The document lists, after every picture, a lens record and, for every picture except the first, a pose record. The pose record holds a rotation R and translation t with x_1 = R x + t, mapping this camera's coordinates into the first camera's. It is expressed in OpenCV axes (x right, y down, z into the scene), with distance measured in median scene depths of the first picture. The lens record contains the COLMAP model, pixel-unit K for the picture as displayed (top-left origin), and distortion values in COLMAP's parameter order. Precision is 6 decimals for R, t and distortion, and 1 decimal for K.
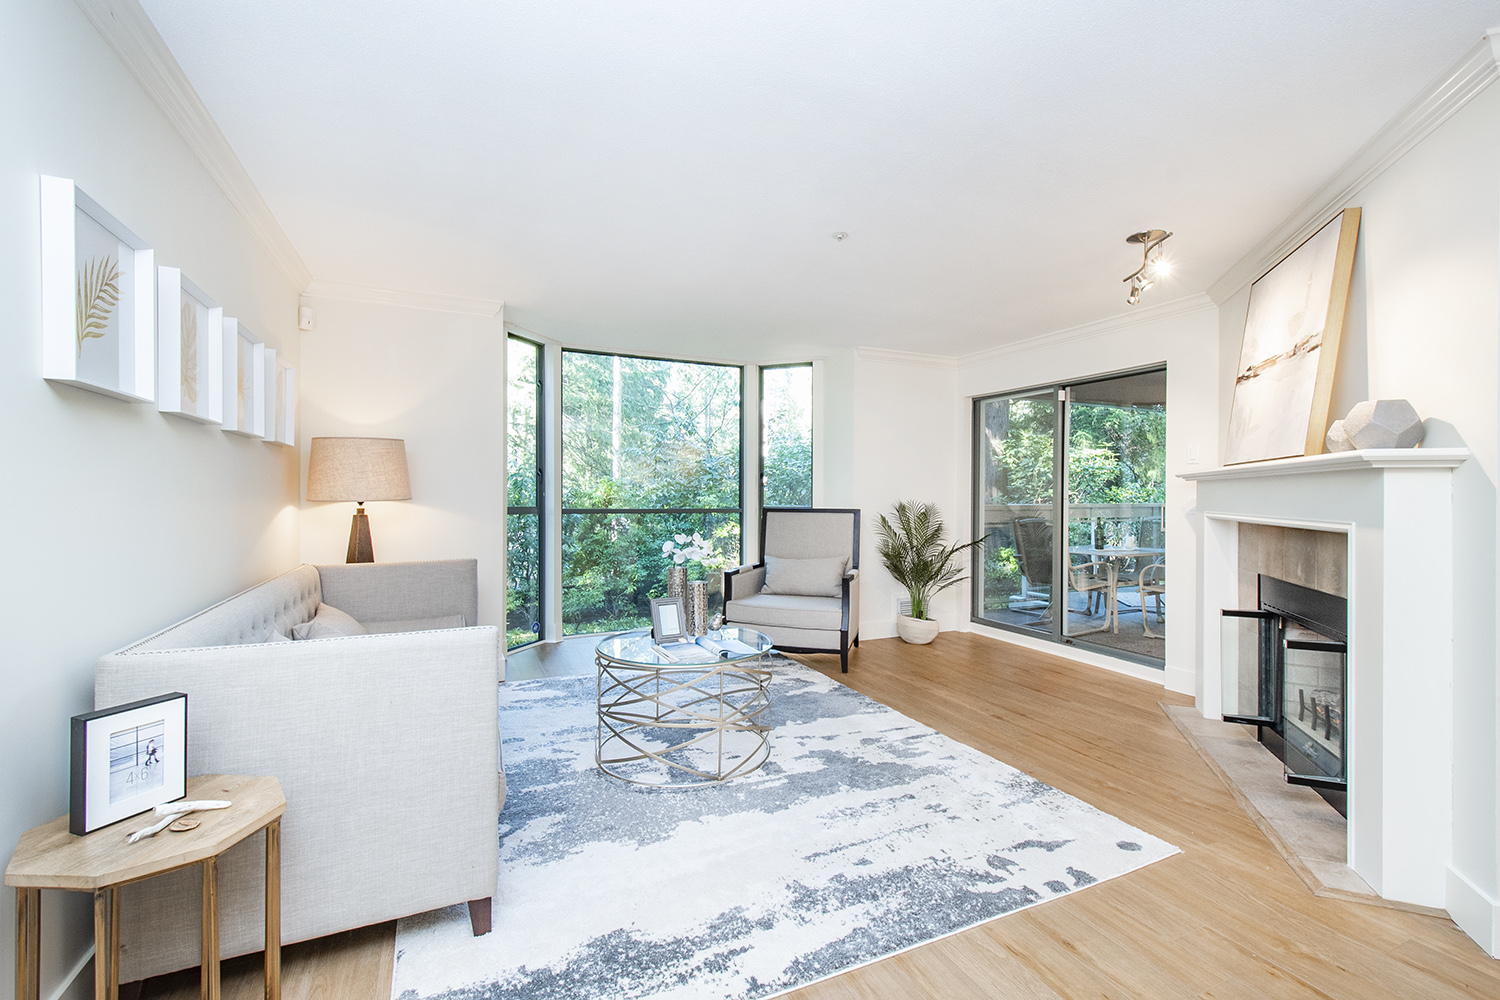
lens RADIAL K [[662.1, 0, 760.7], [0, 662.1, 499.2], [0, 0, 1]] dist [0.011635, -0.004150]
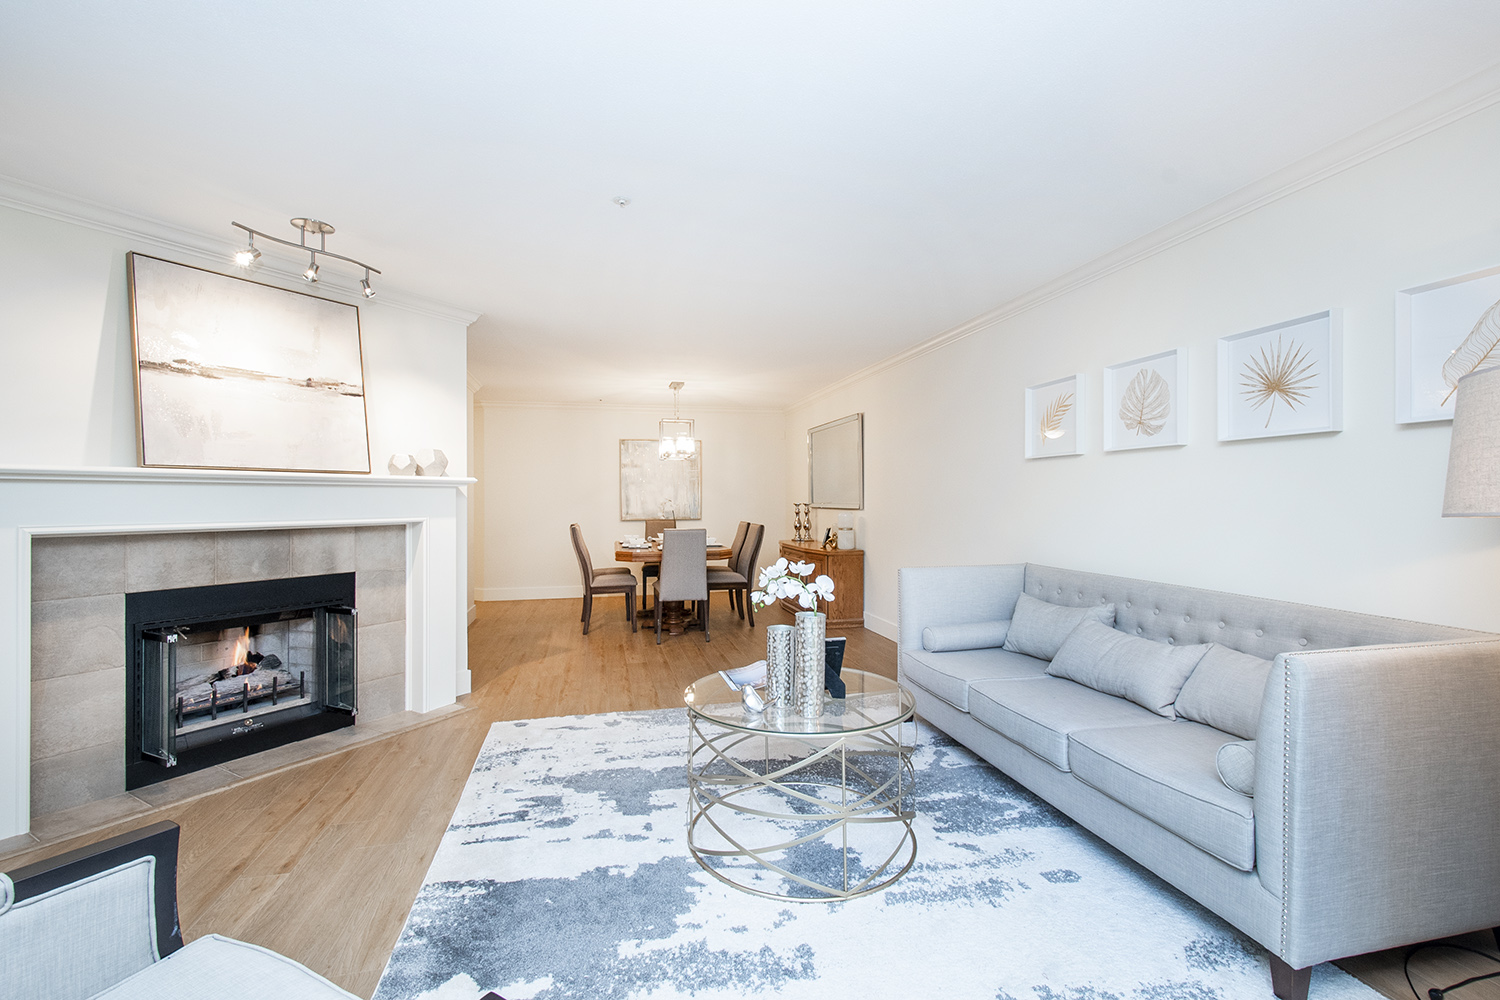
lens RADIAL K [[662.1, 0, 754.5], [0, 662.1, 500.0], [0, 0, 1]] dist [0.011635, -0.004150]
pose [[-0.980856, -0.002510, 0.194720, -0.166955], [-0.001022, 0.999969, 0.007746, -0.011947], [-0.194734, 0.007399, -0.980828, 1.390312]]
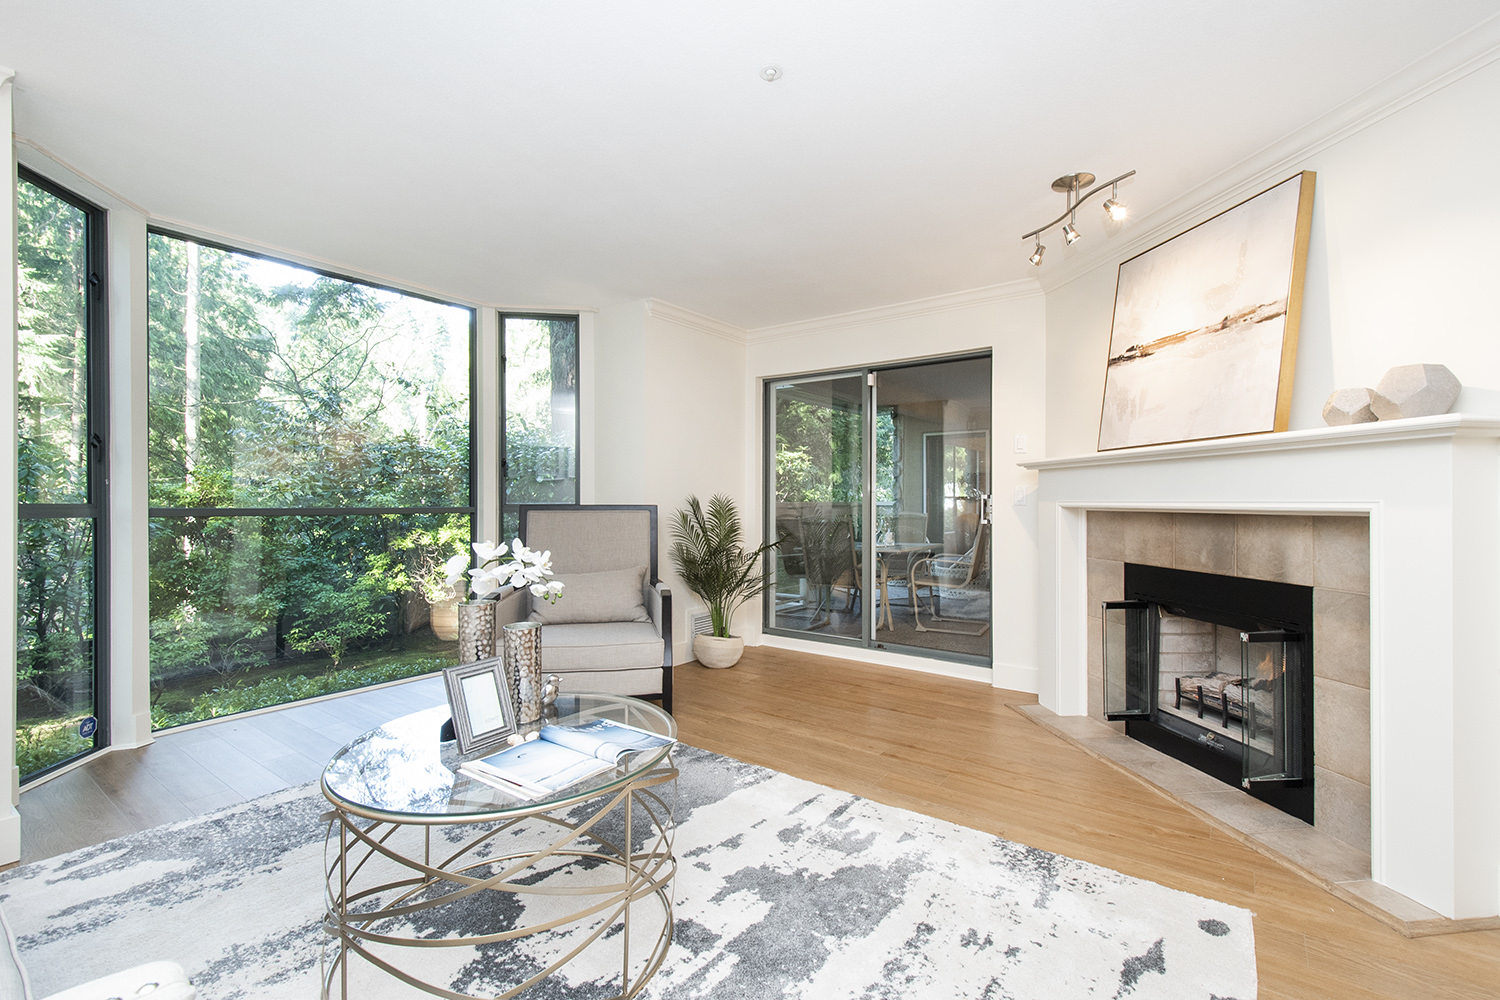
lens RADIAL K [[662.1, 0, 758.2], [0, 662.1, 500.2], [0, 0, 1]] dist [0.011635, -0.004150]
pose [[0.876851, -0.002879, 0.480753, -0.157365], [0.006138, 0.999968, -0.005207, 0.018568], [-0.480723, 0.007517, 0.876841, 0.334919]]
